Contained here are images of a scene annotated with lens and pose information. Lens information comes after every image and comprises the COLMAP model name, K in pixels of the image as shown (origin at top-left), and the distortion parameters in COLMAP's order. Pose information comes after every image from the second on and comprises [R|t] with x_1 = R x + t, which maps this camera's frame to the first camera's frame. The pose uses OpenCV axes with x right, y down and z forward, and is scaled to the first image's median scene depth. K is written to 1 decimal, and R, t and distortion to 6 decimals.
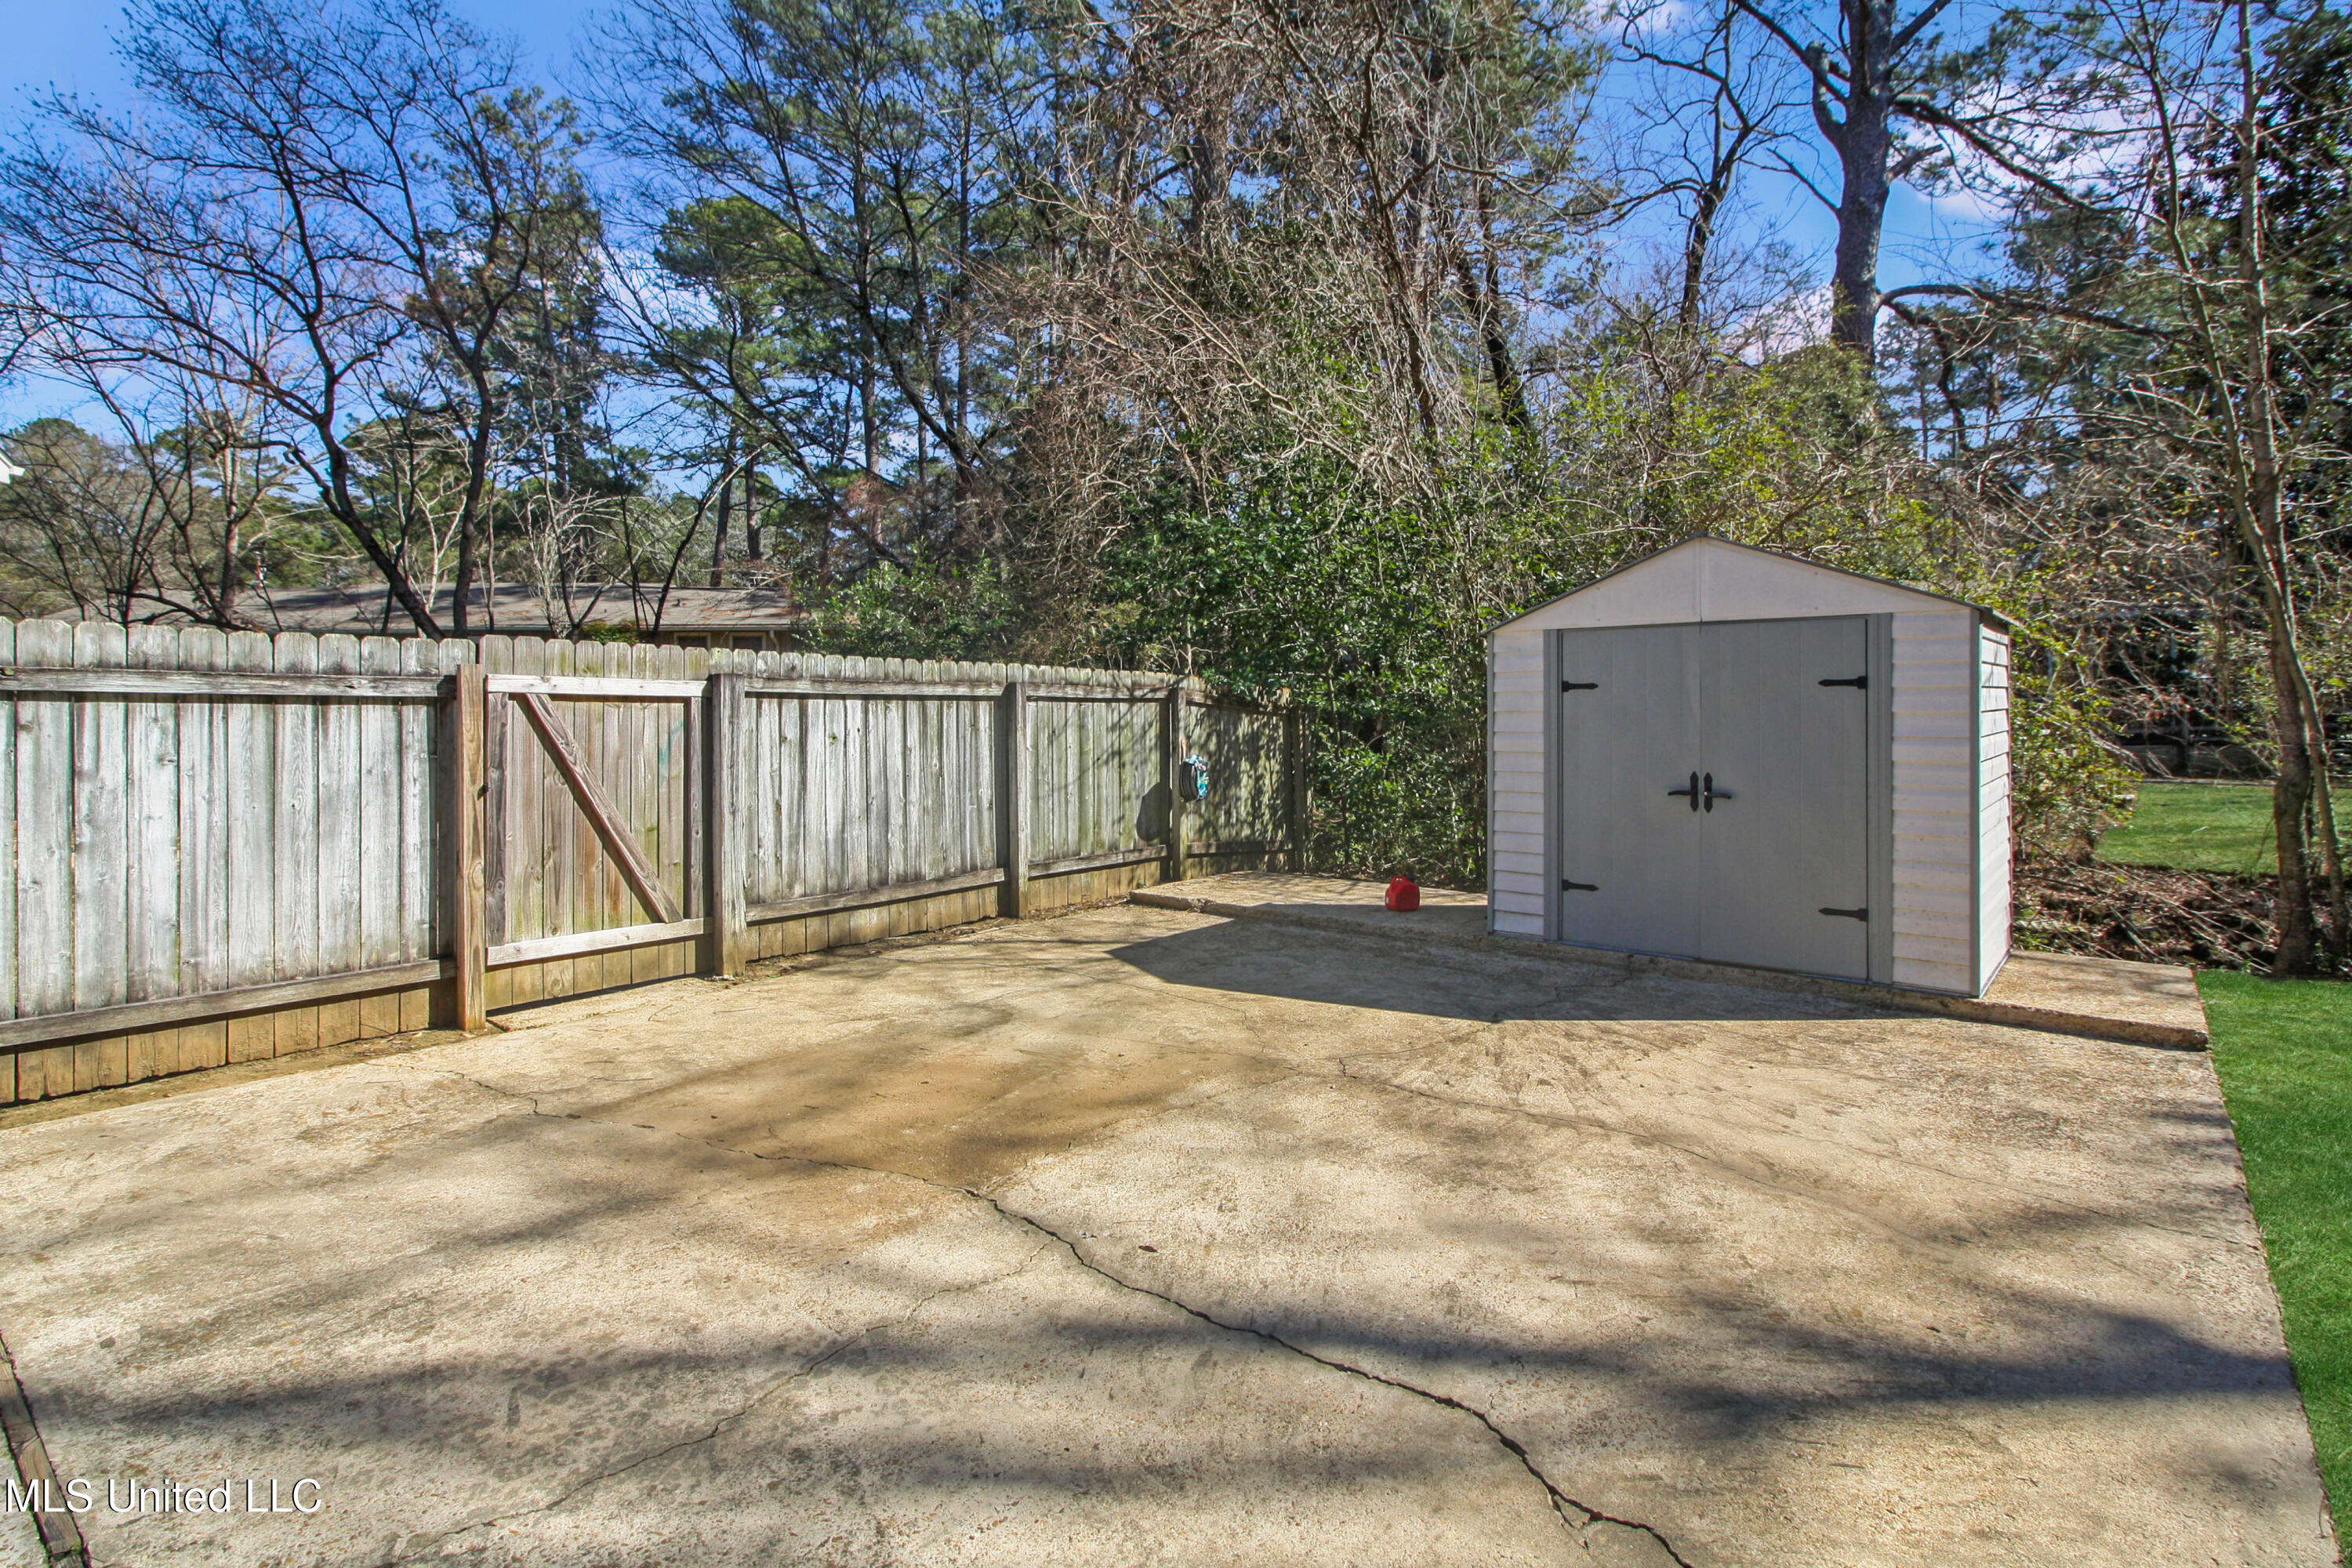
lens RADIAL K [[1090.5, 0, 1173.8], [0, 1090.5, 711.6], [0, 0, 1]] dist [0.001468, 0.000263]
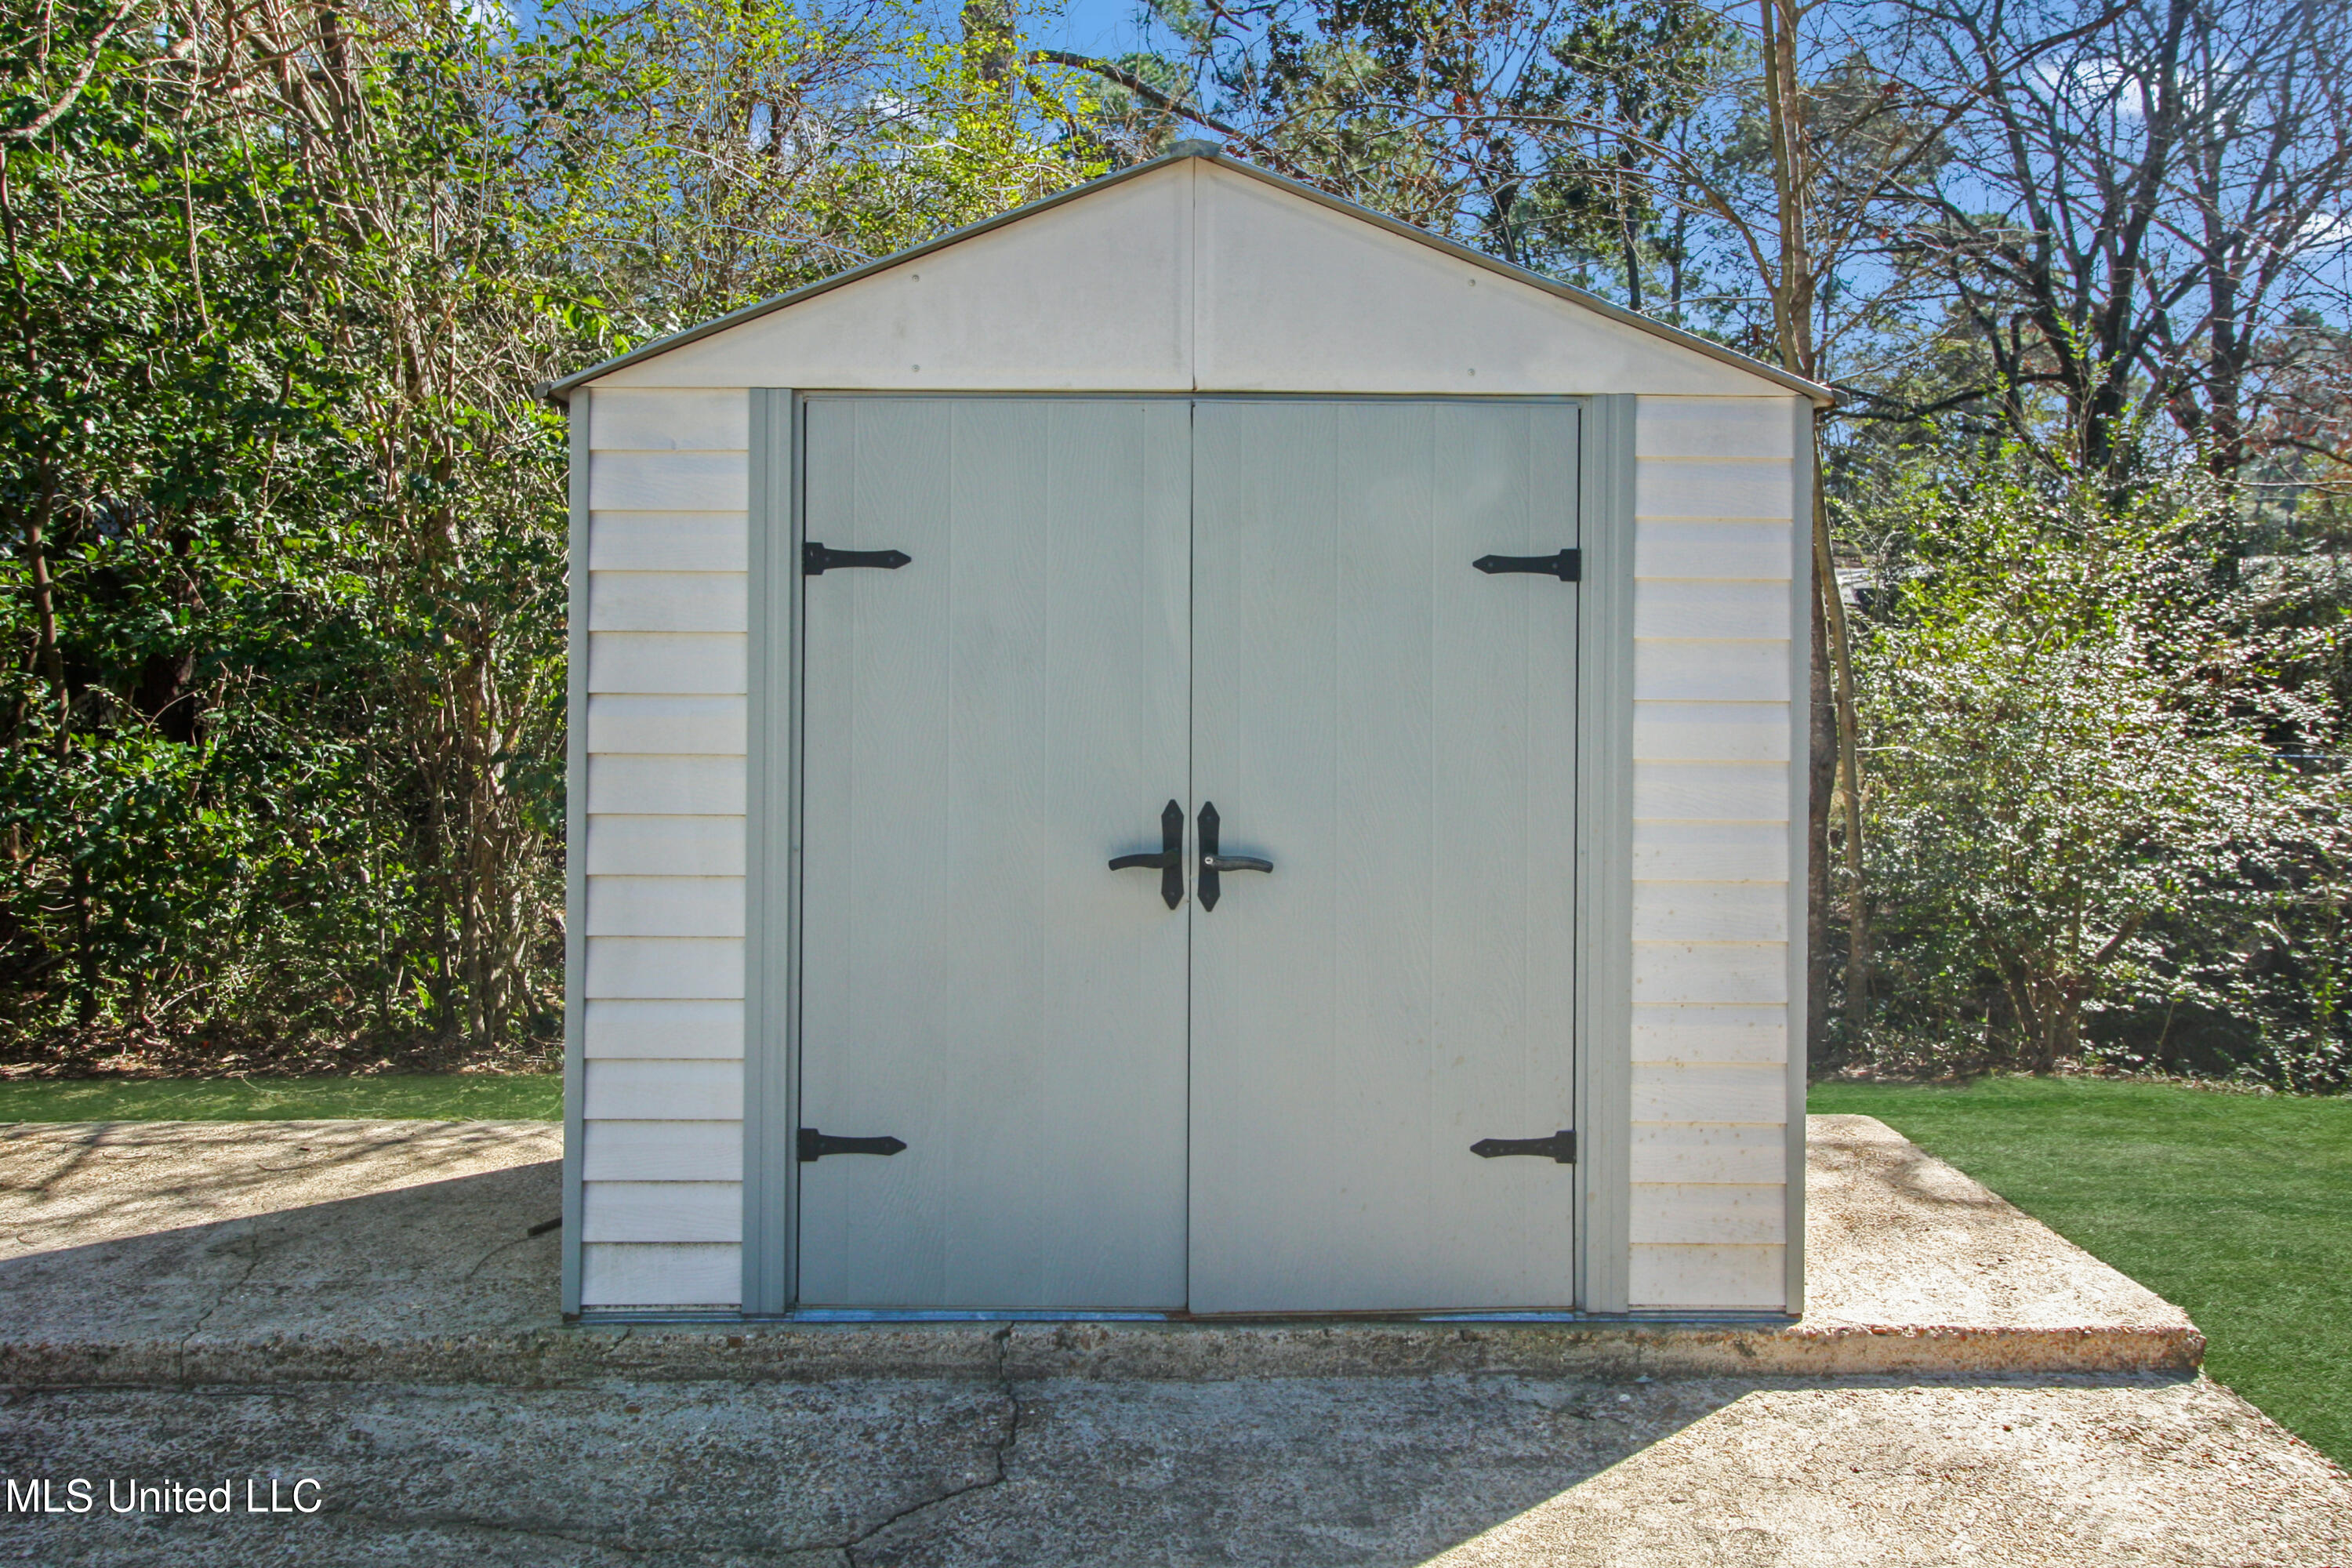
lens RADIAL K [[1652.3, 0, 1172.9], [0, 1652.3, 662.5], [0, 0, 1]] dist [0.003844, -0.000526]
pose [[0.749516, 0.004820, 0.661969, 0.068690], [-0.008173, 0.999965, 0.001973, 0.004924], [-0.661936, -0.006889, 0.749529, 0.360301]]
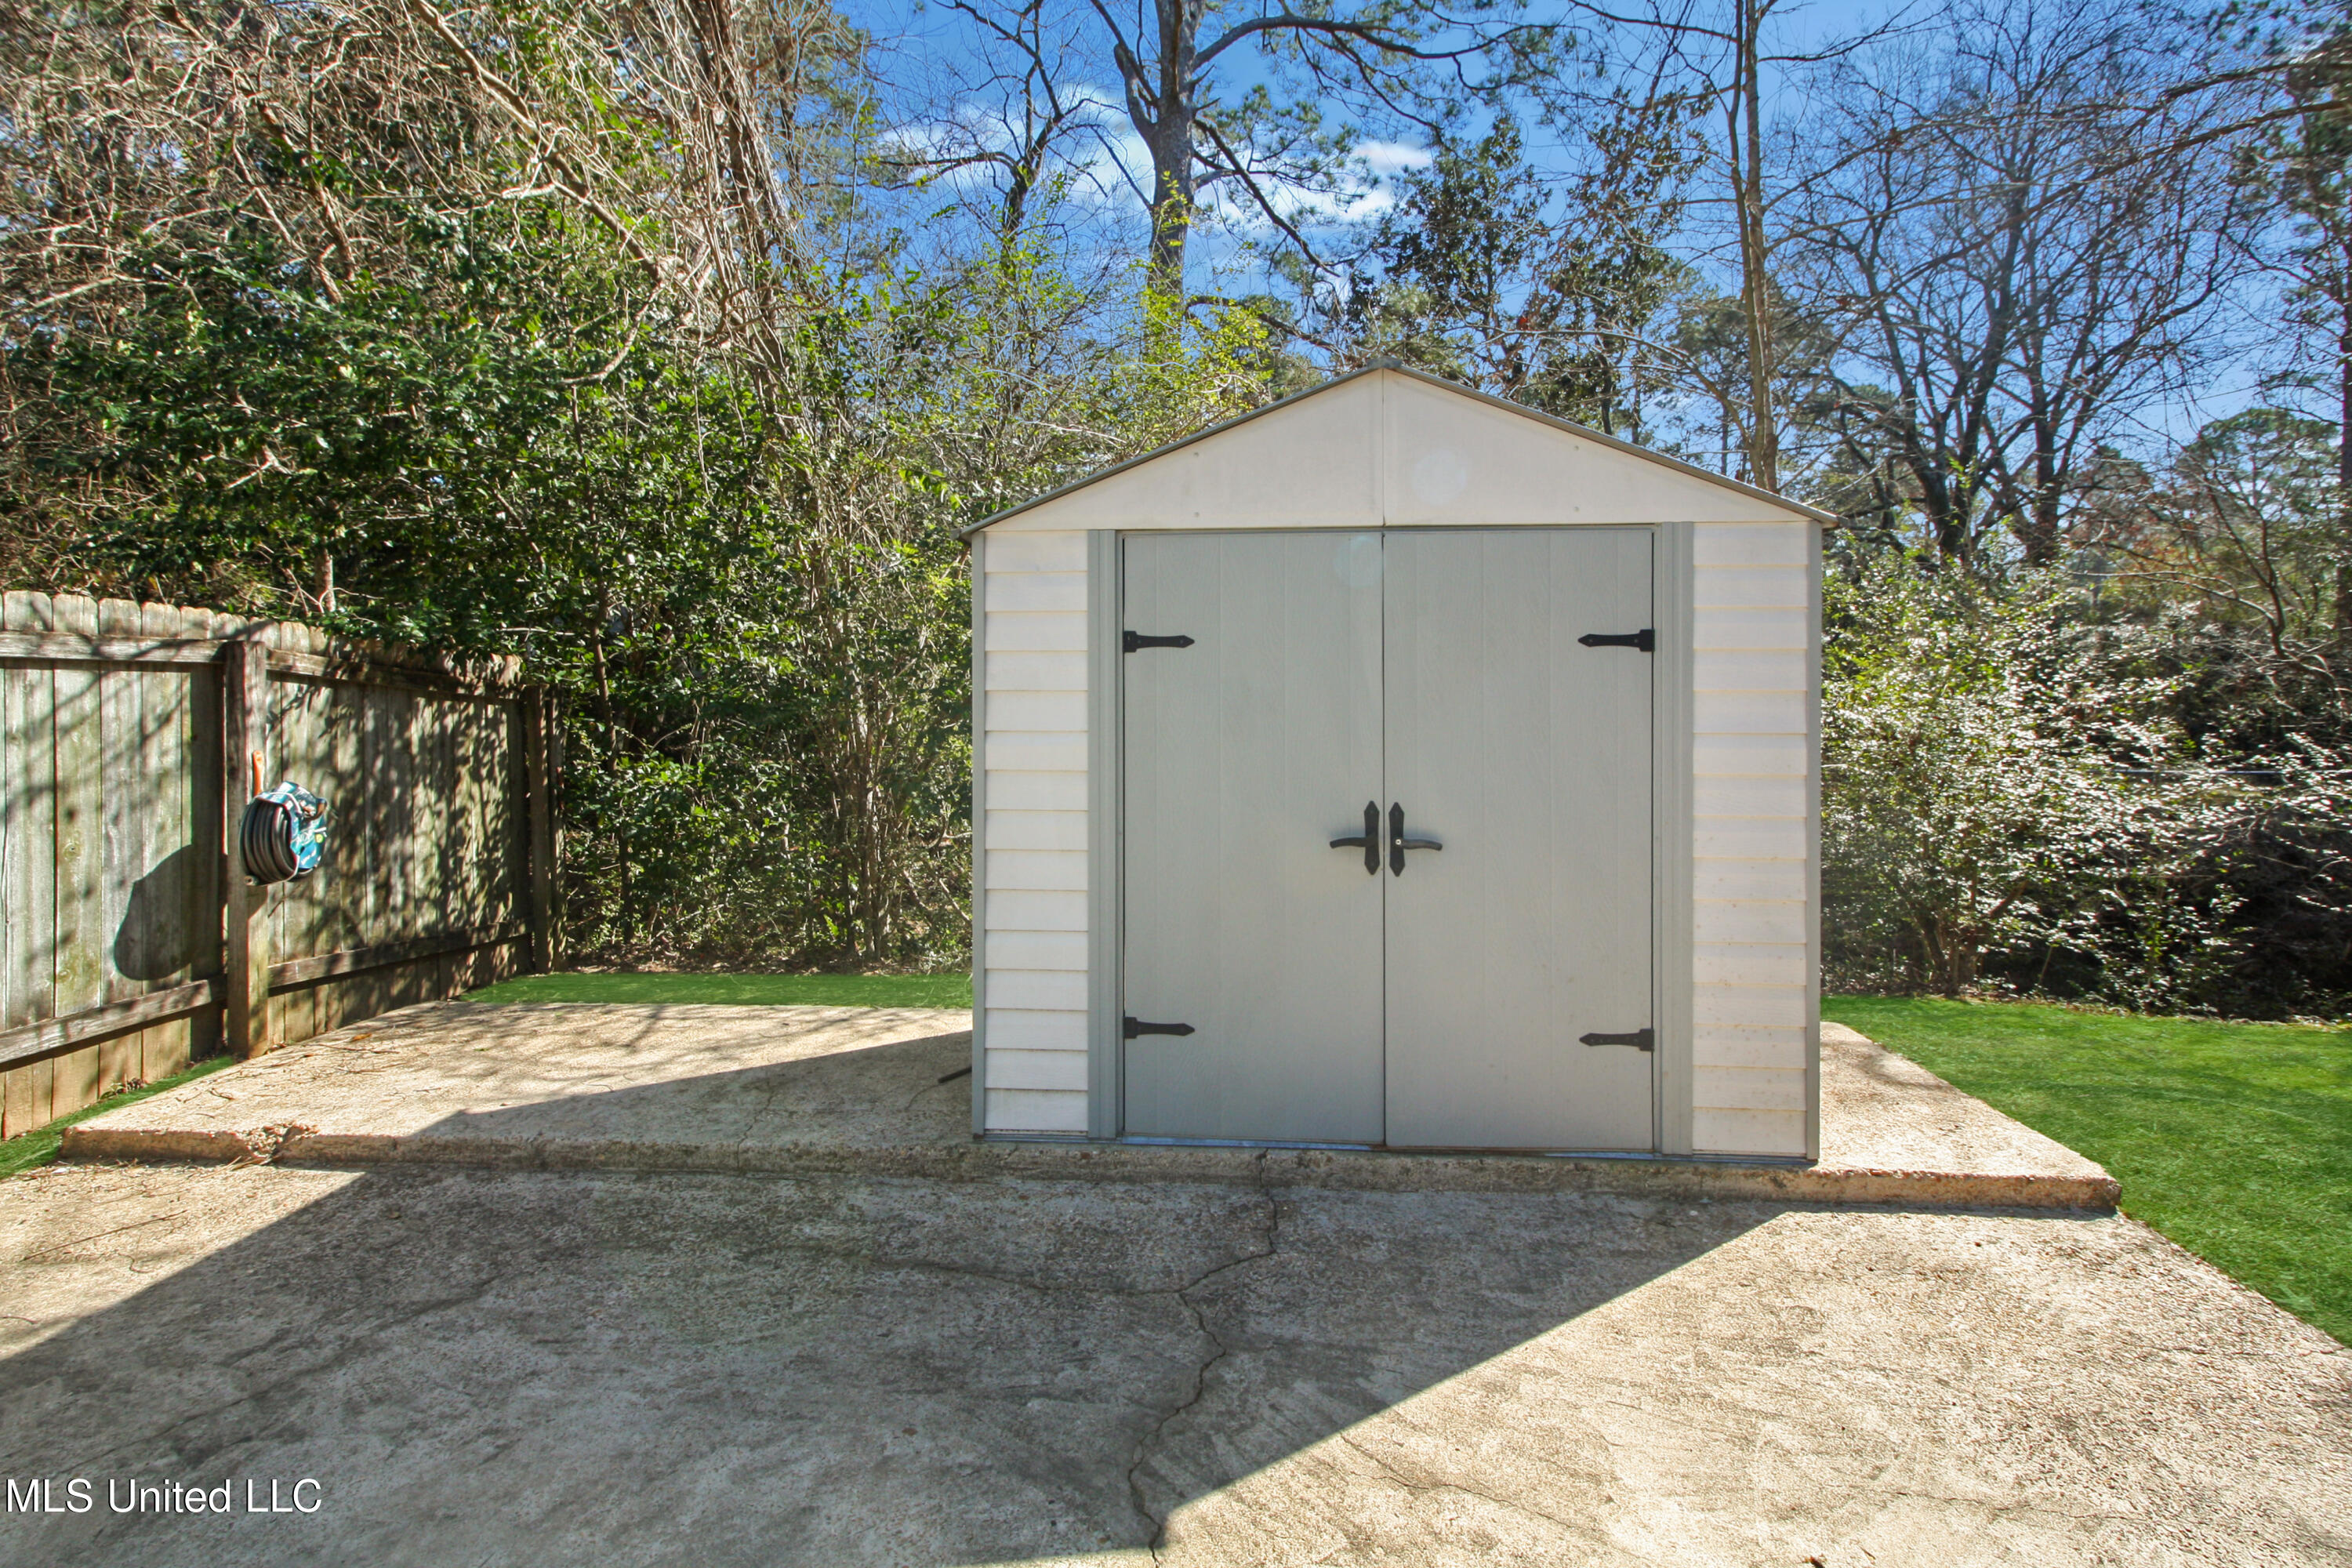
lens RADIAL K [[1116.5, 0, 1178.0], [0, 1116.5, 709.0], [0, 0, 1]] dist [0.002380, 0.001648]
pose [[0.806792, -0.000312, 0.590835, 0.043877], [-0.002294, 0.999991, 0.003661, 0.004560], [-0.590831, -0.004309, 0.806784, 0.374258]]
